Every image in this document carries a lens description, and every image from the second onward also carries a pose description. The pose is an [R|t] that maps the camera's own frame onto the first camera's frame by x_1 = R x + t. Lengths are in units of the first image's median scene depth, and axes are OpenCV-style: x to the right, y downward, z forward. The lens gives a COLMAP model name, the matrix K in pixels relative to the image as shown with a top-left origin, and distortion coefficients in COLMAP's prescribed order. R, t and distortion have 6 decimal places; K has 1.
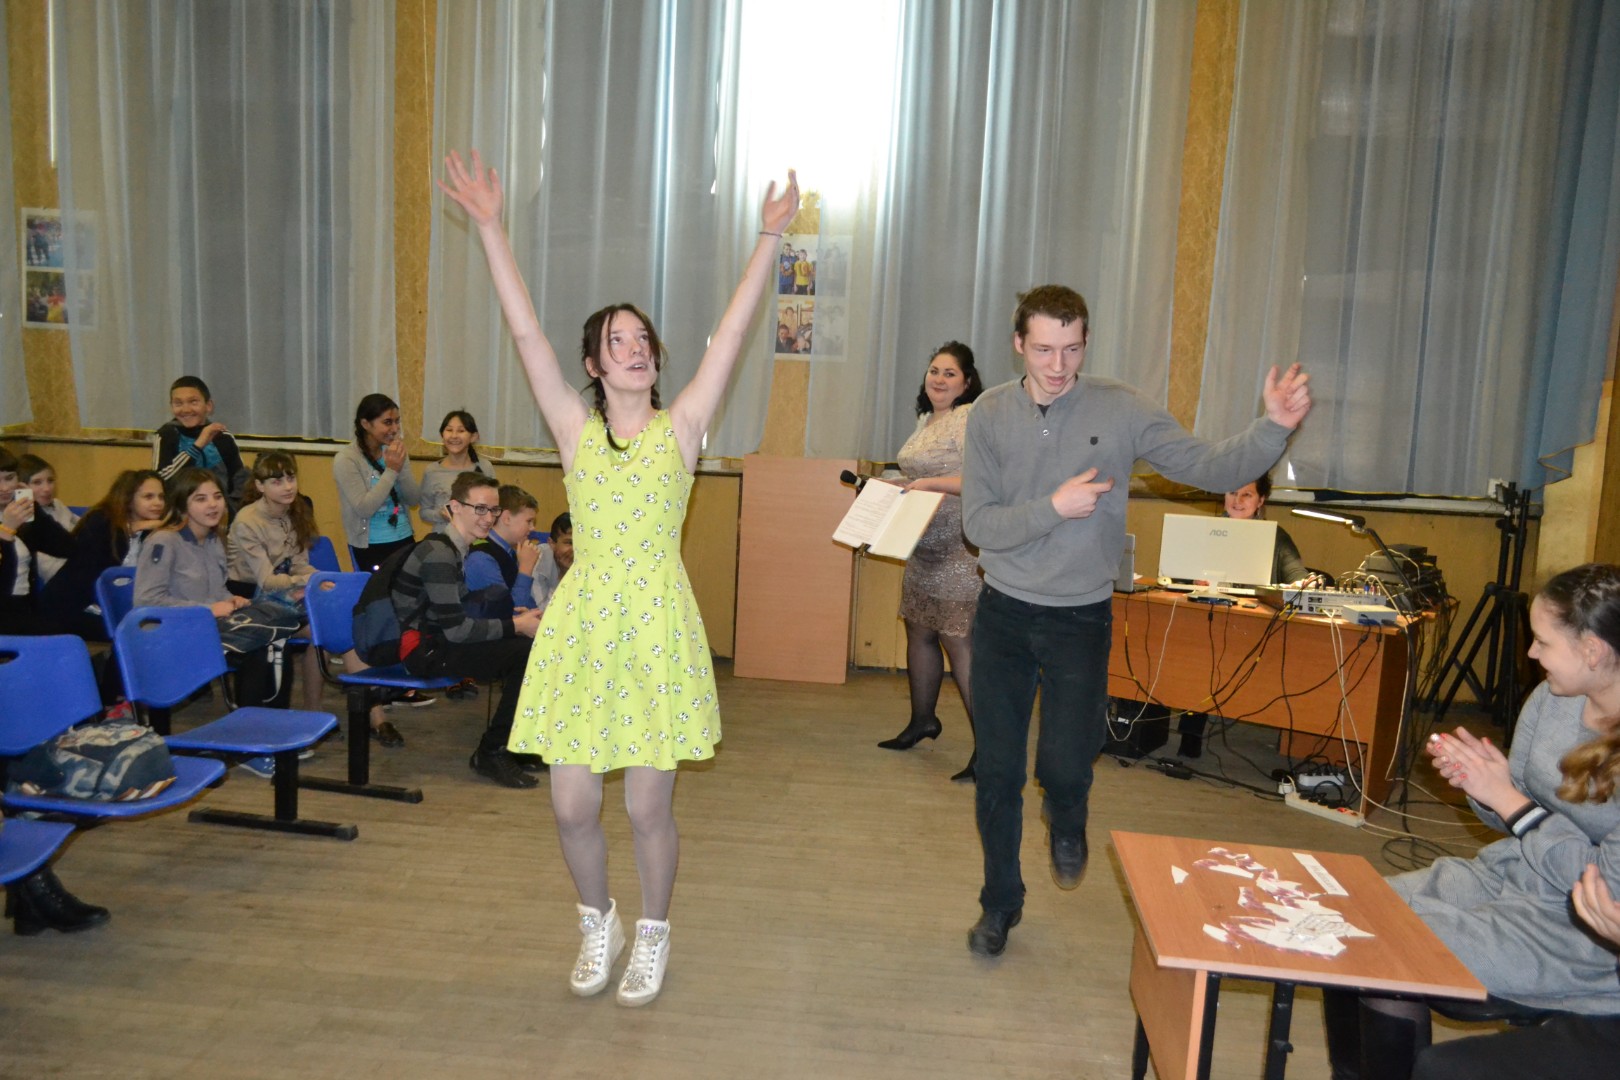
lens RADIAL K [[1389.8, 0, 810.0], [0, 1389.8, 540.0], [0, 0, 1]] dist [-0.002330, -0.002171]
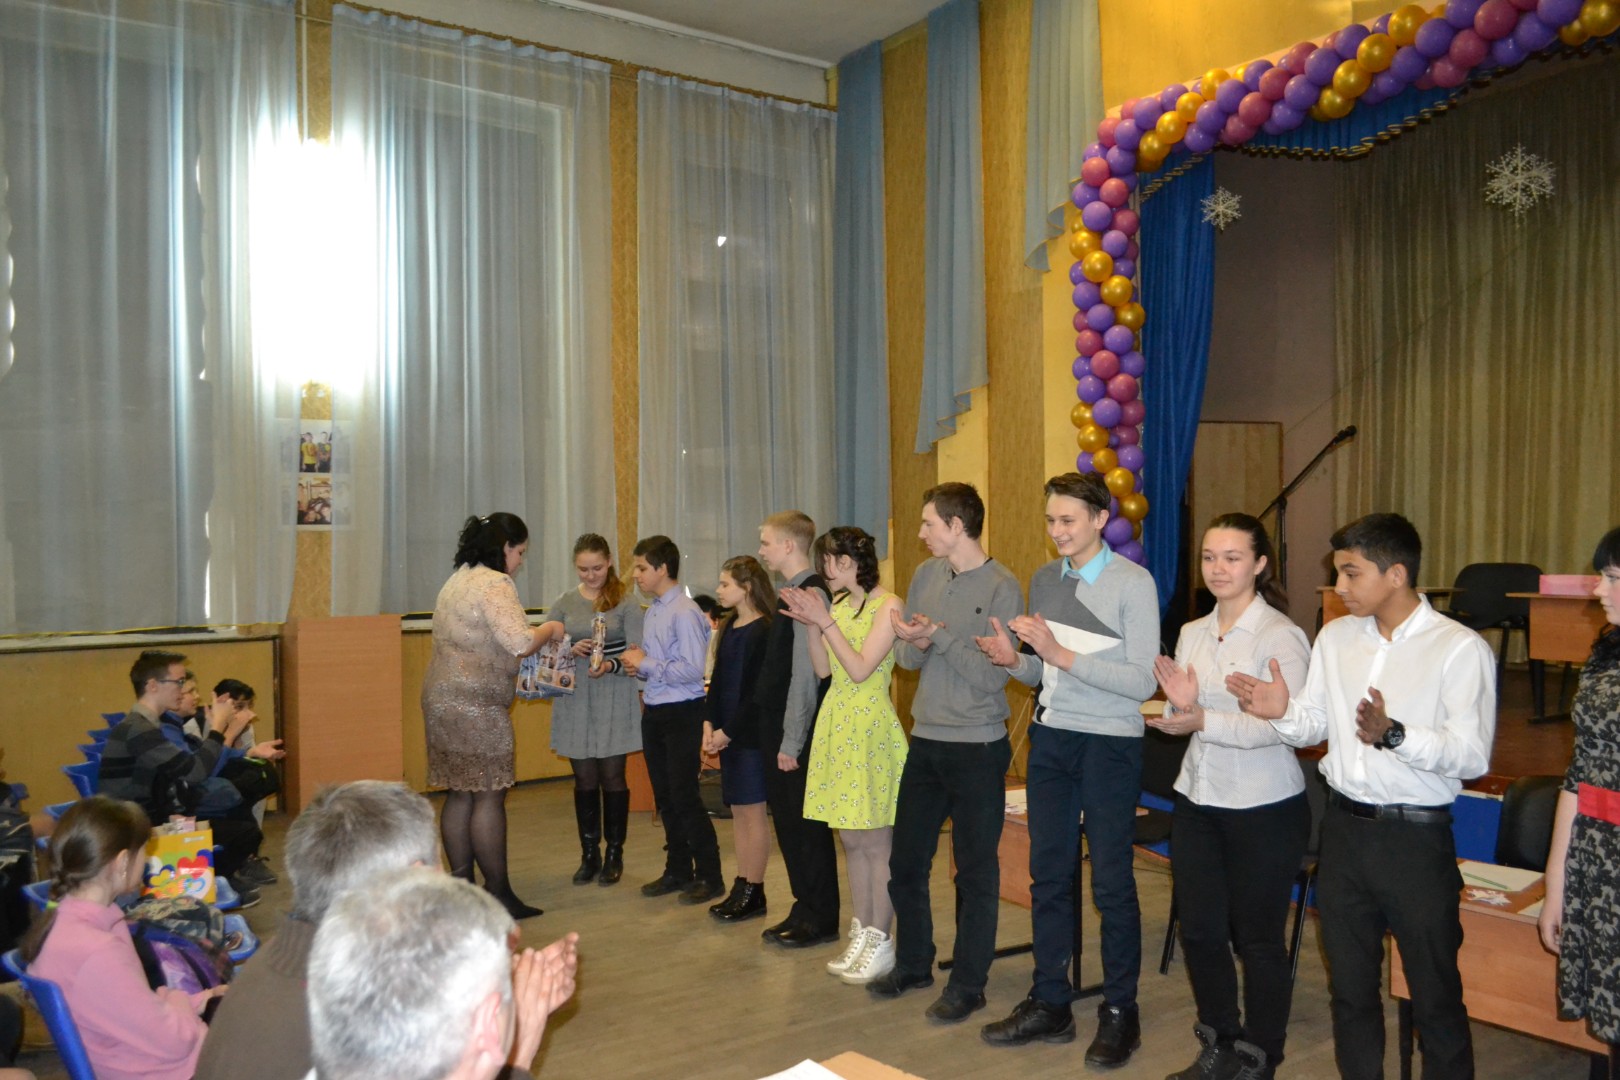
lens RADIAL K [[1389.8, 0, 810.0], [0, 1389.8, 540.0], [0, 0, 1]] dist [-0.002330, -0.002171]
pose [[0.754732, -0.050307, 0.654101, -0.440642], [0.119433, 0.990930, -0.061595, -0.007073], [-0.645070, 0.124609, 0.753895, -0.089245]]
